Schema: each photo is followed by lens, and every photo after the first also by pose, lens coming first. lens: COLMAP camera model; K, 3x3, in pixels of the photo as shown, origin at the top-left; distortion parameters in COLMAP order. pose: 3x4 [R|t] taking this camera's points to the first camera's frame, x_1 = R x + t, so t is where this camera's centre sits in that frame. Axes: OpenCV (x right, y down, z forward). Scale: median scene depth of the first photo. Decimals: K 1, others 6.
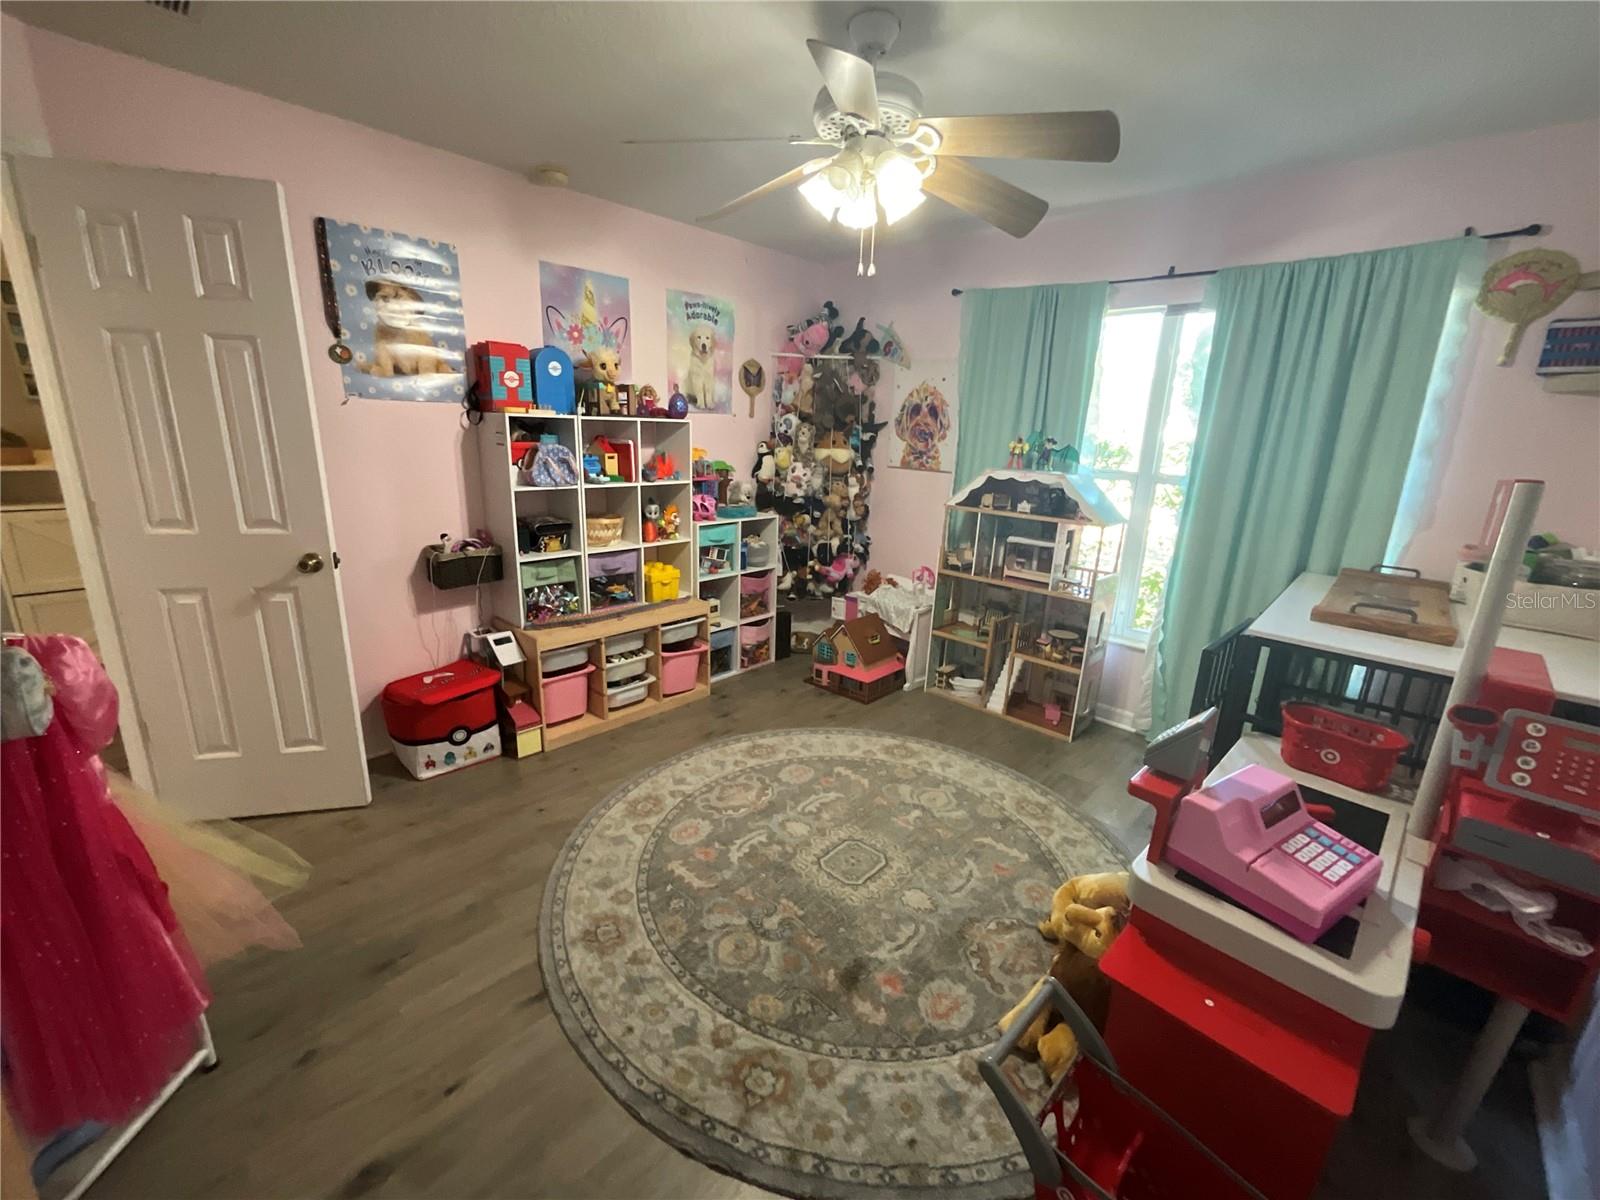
lens RADIAL K [[651.0, 0, 797.9], [0, 651.0, 601.5], [0, 0, 1]] dist [-0.003910, 0.001779]
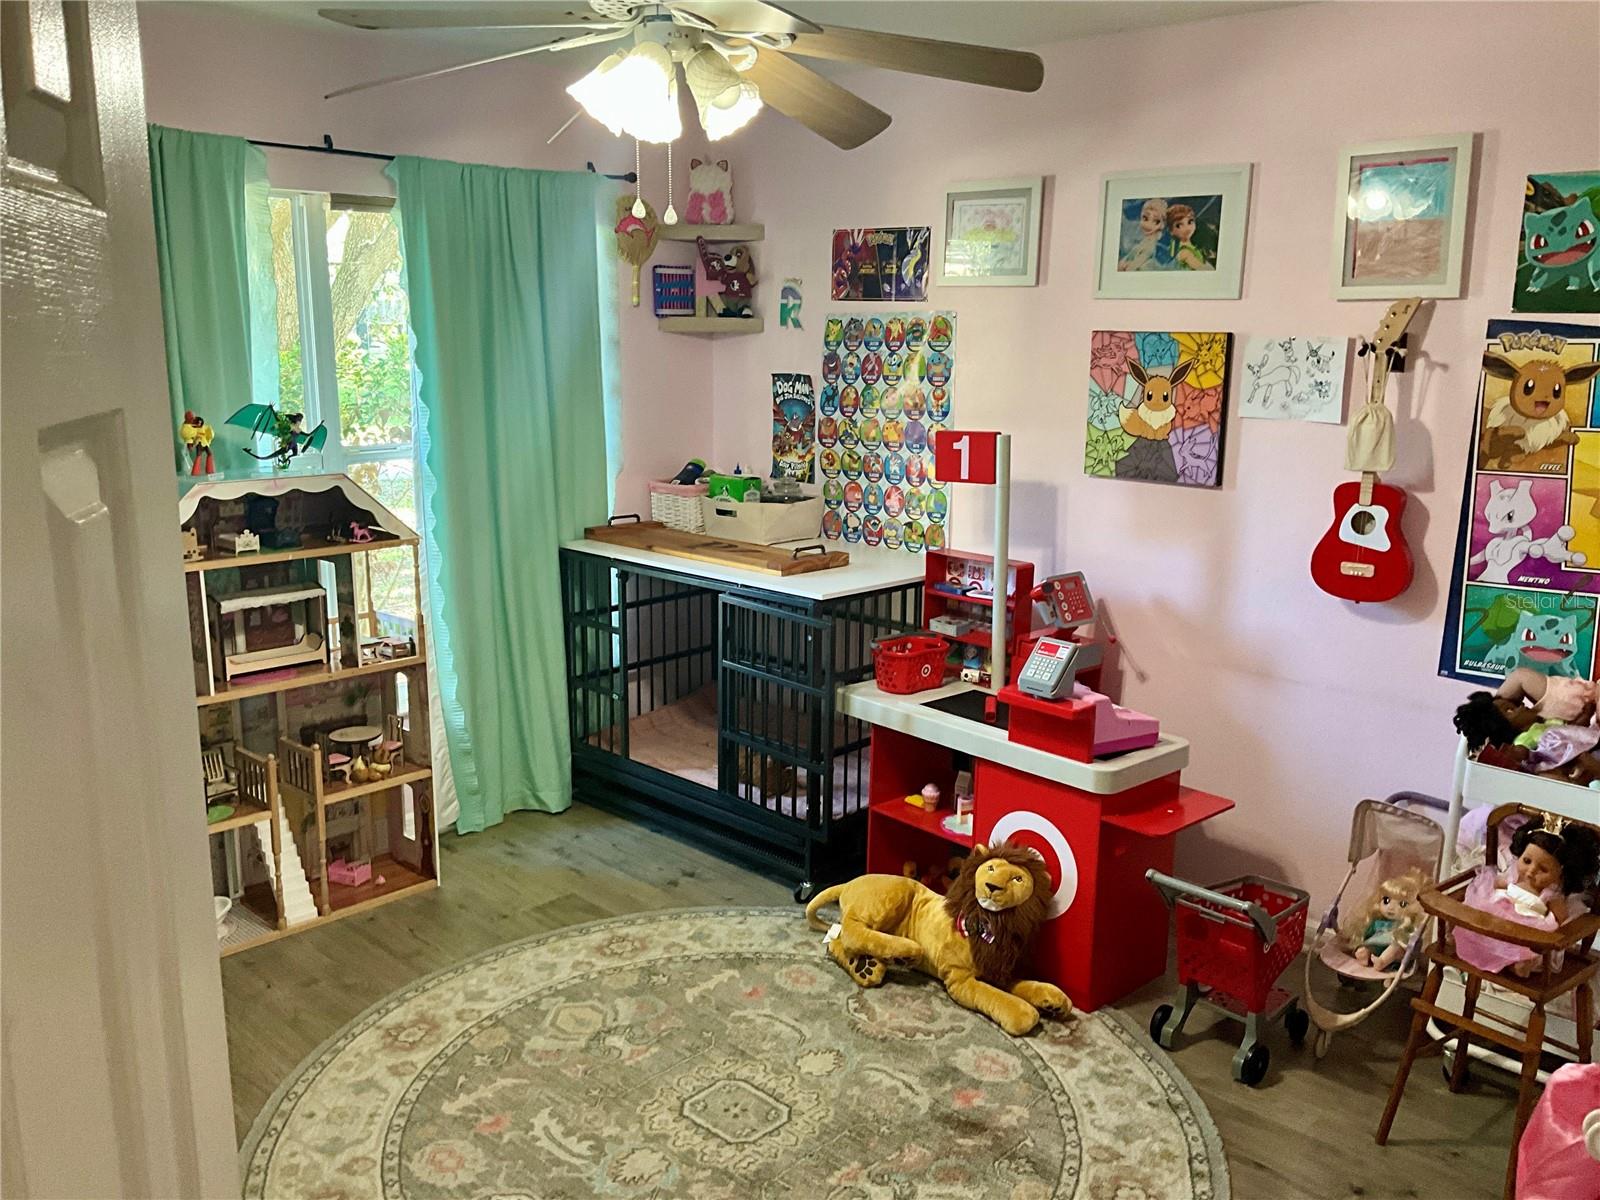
lens RADIAL K [[1311.1, 0, 795.2], [0, 1311.1, 598.5], [0, 0, 1]] dist [0.084883, -0.157296]
pose [[0.015180, -0.243992, 0.969658, -0.725180], [0.247400, 0.940533, 0.232791, -0.248180], [-0.968794, 0.236360, 0.074641, 0.505822]]
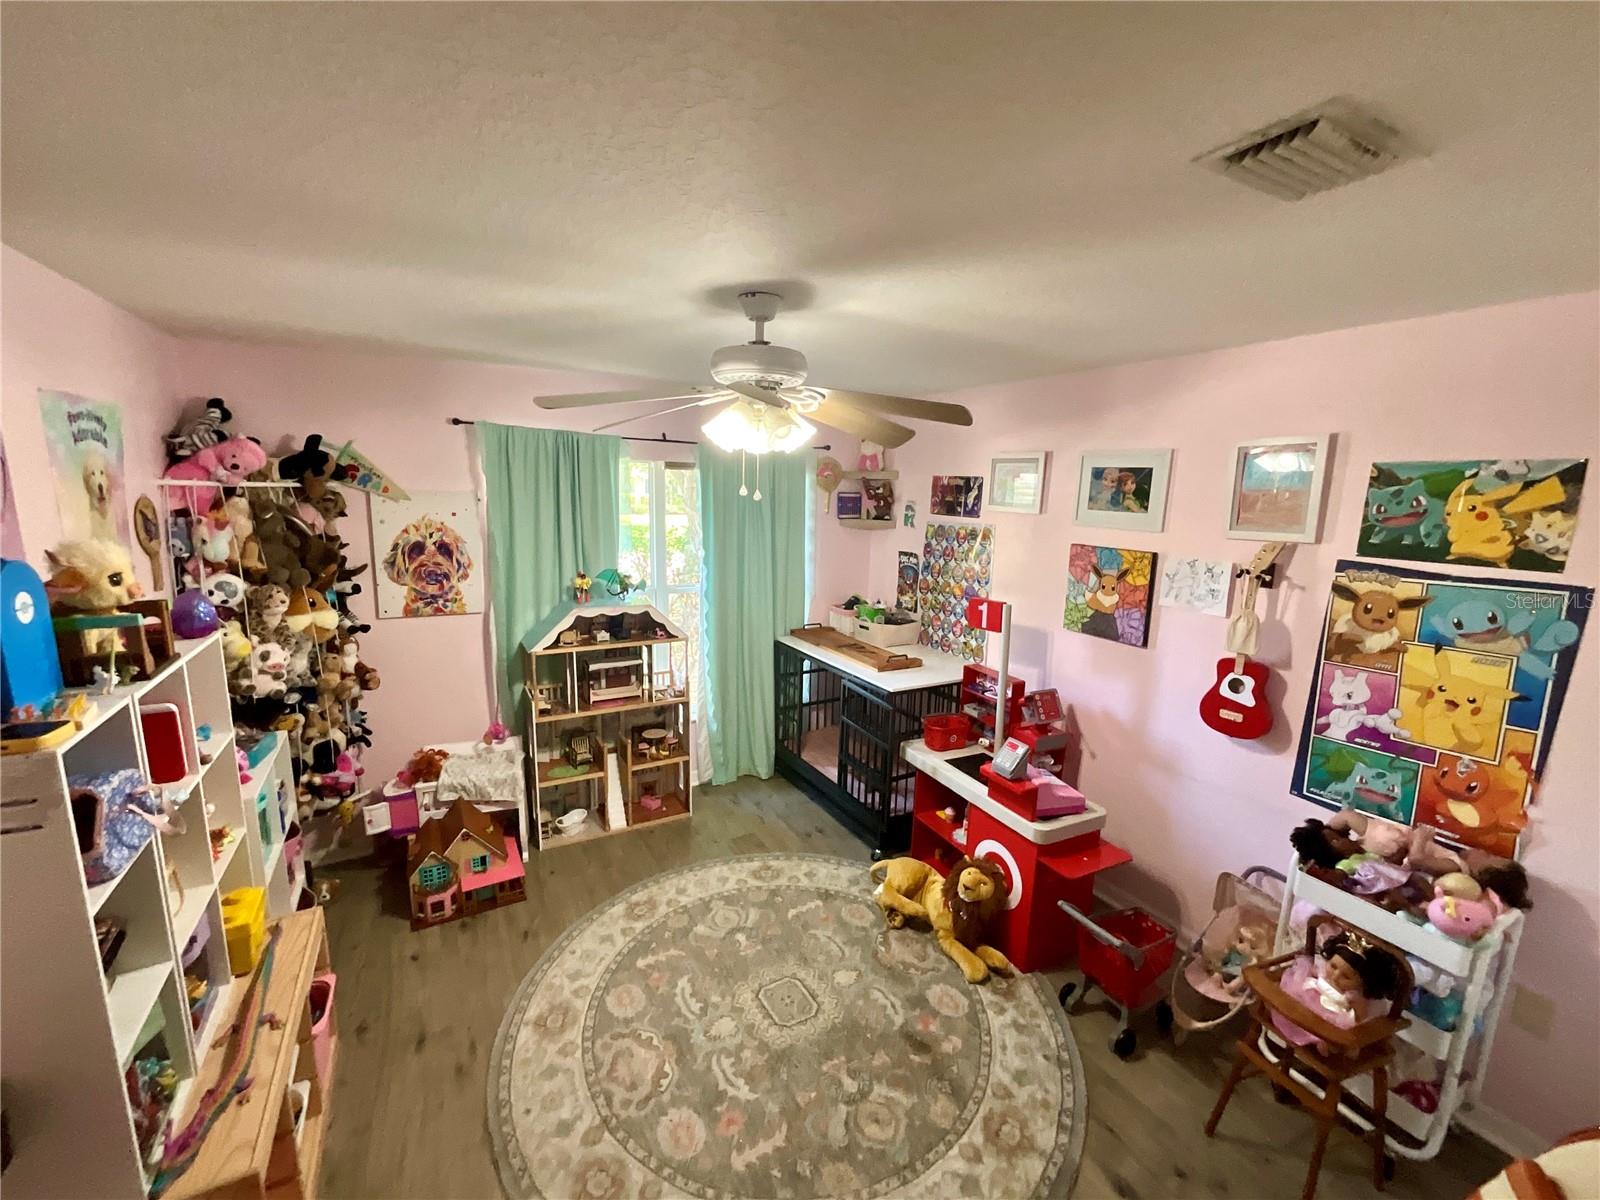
lens RADIAL K [[651.0, 0, 794.0], [0, 651.0, 601.6], [0, 0, 1]] dist [-0.003910, 0.001779]
pose [[0.302973, -0.196494, 0.932522, -0.555915], [0.233096, 0.964071, 0.127410, -0.268818], [-0.924053, 0.178766, 0.337890, 0.346562]]
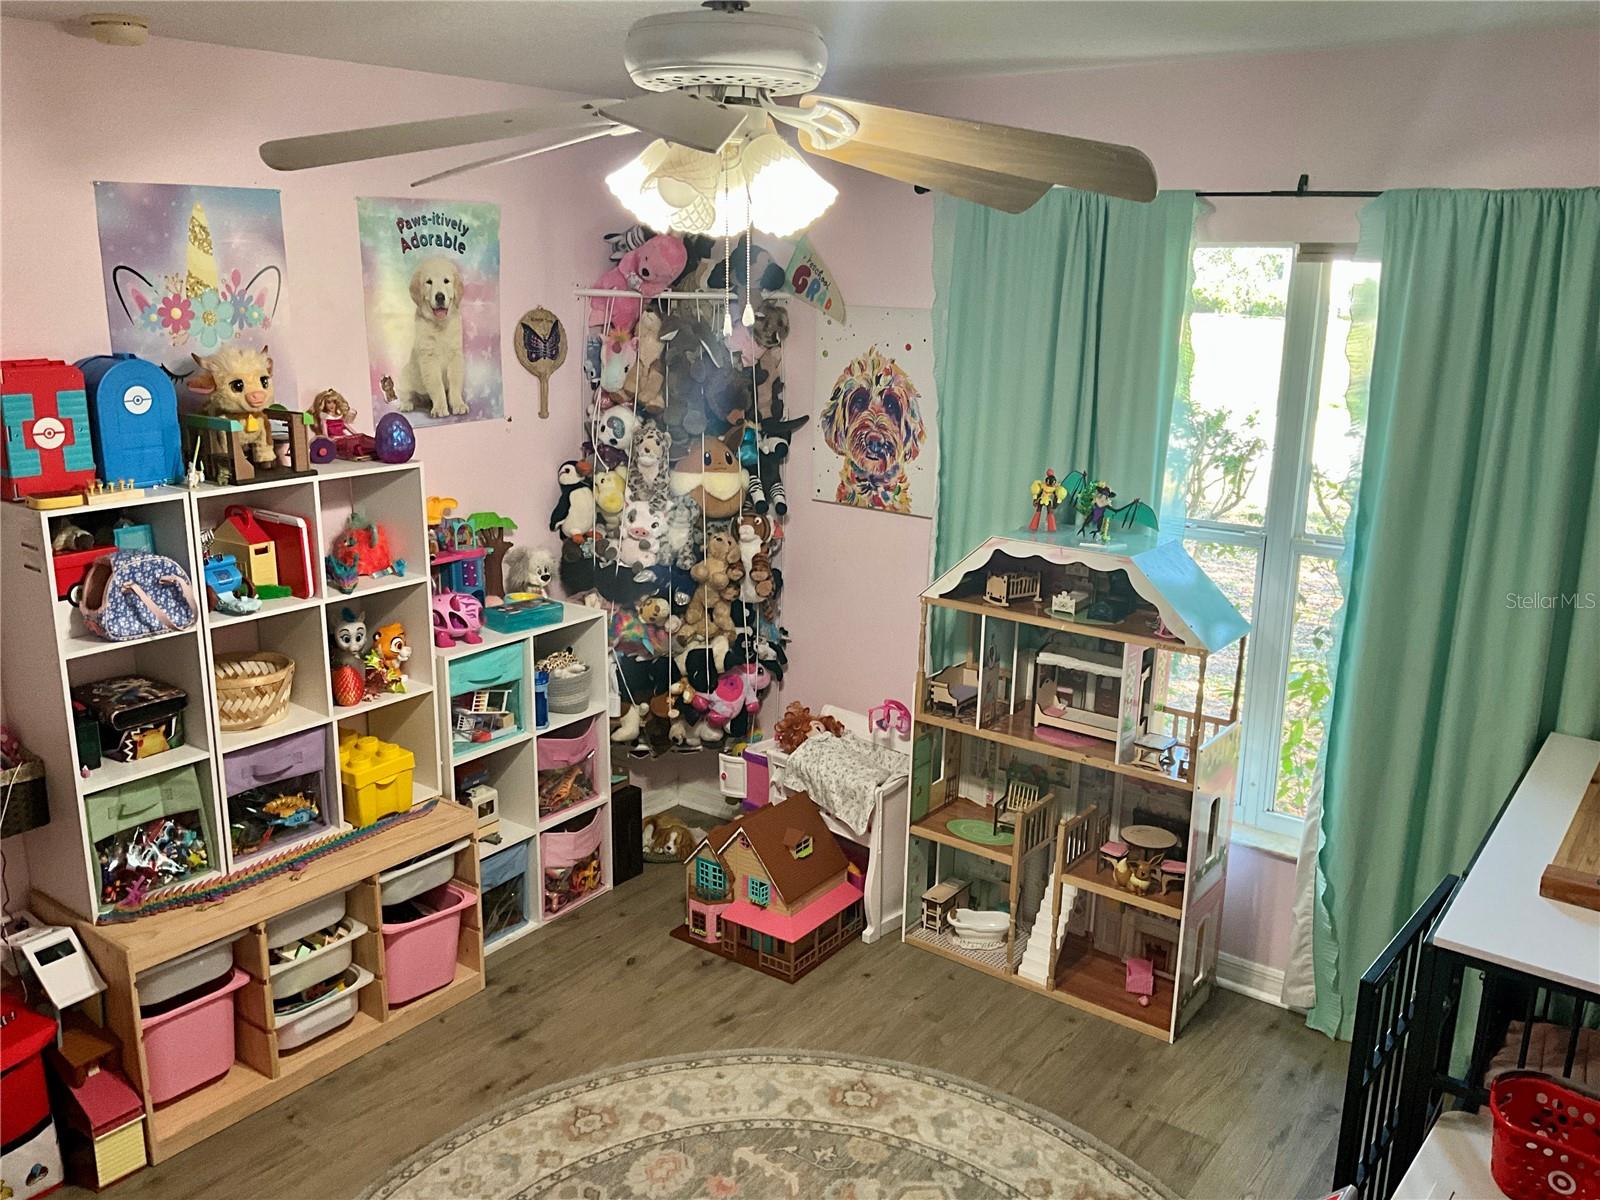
lens RADIAL K [[1311.1, 0, 796.5], [0, 1311.1, 595.2], [0, 0, 1]] dist [0.084883, -0.157296]
pose [[0.993619, -0.048869, 0.101652, 0.017951], [0.049856, 0.998730, -0.007195, -0.158046], [-0.101171, 0.012217, 0.994794, -0.060087]]
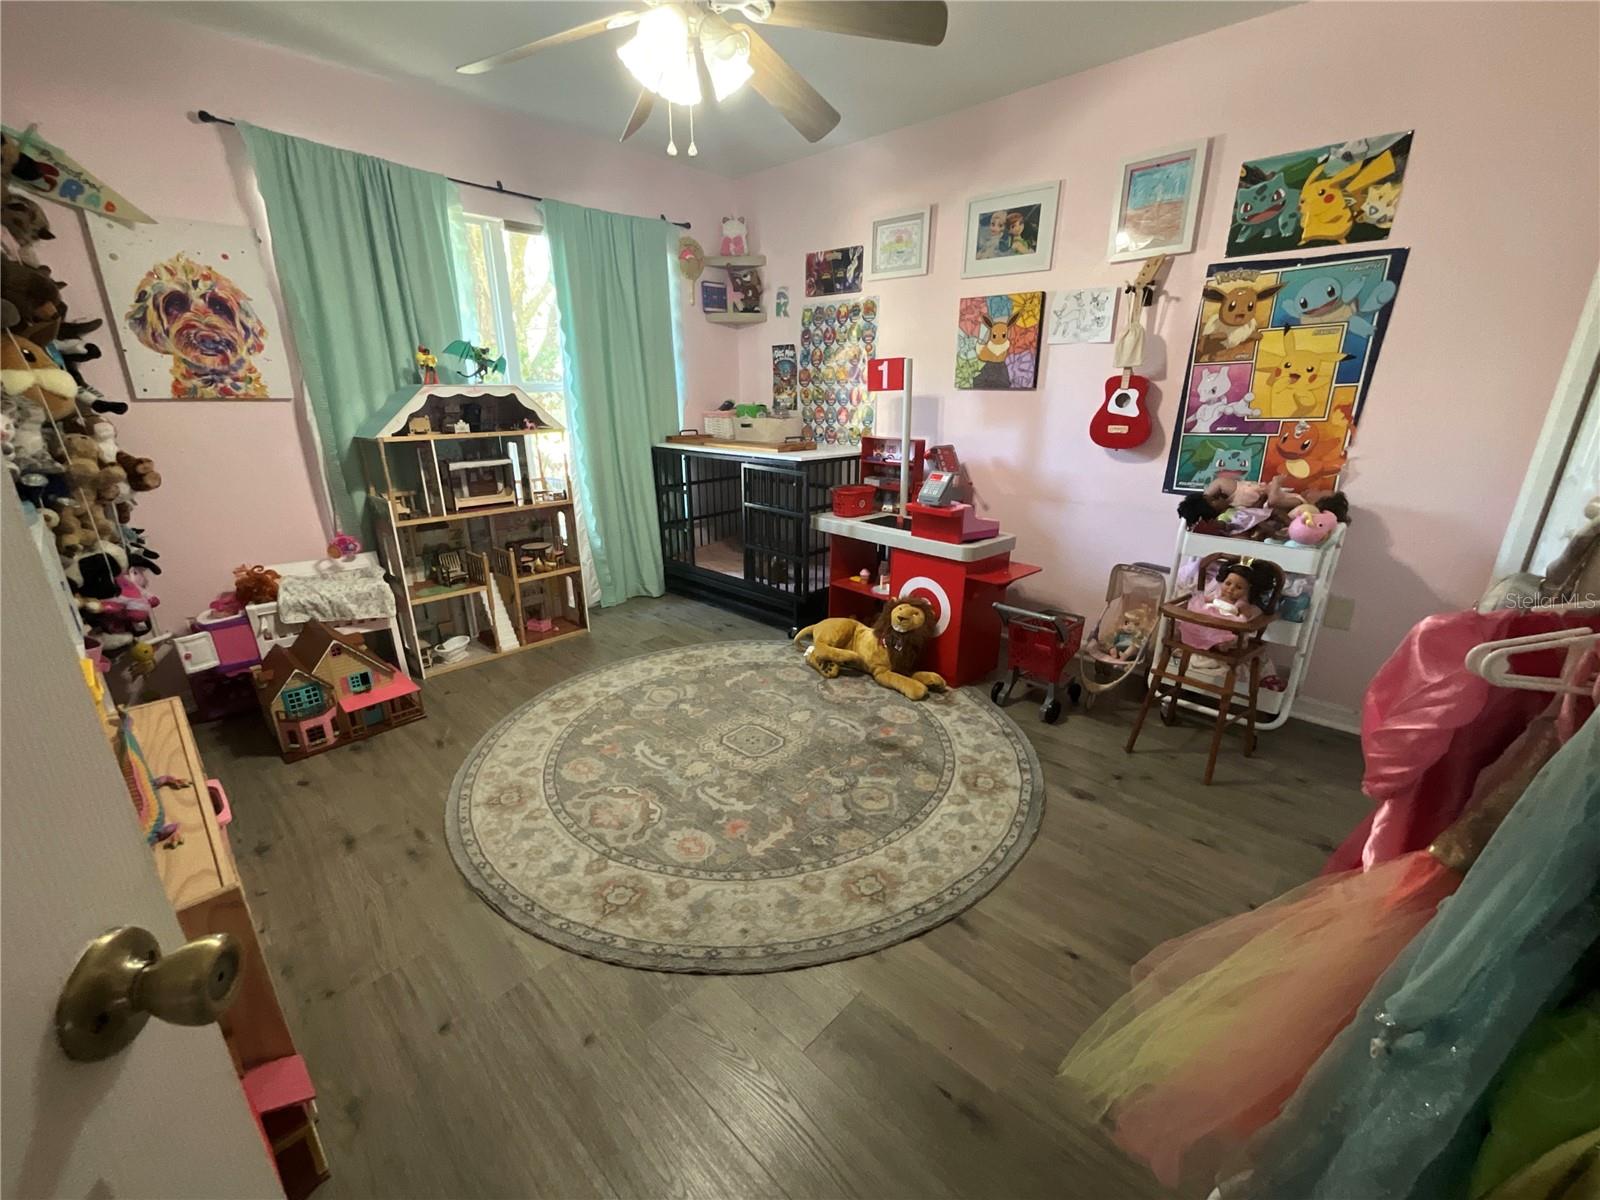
lens RADIAL K [[651.0, 0, 795.7], [0, 651.0, 601.5], [0, 0, 1]] dist [-0.003910, 0.001779]
pose [[0.006936, -0.351176, 0.936284, -0.593367], [0.258076, 0.905215, 0.337612, -0.112877], [-0.966100, 0.239291, 0.096908, 0.533522]]
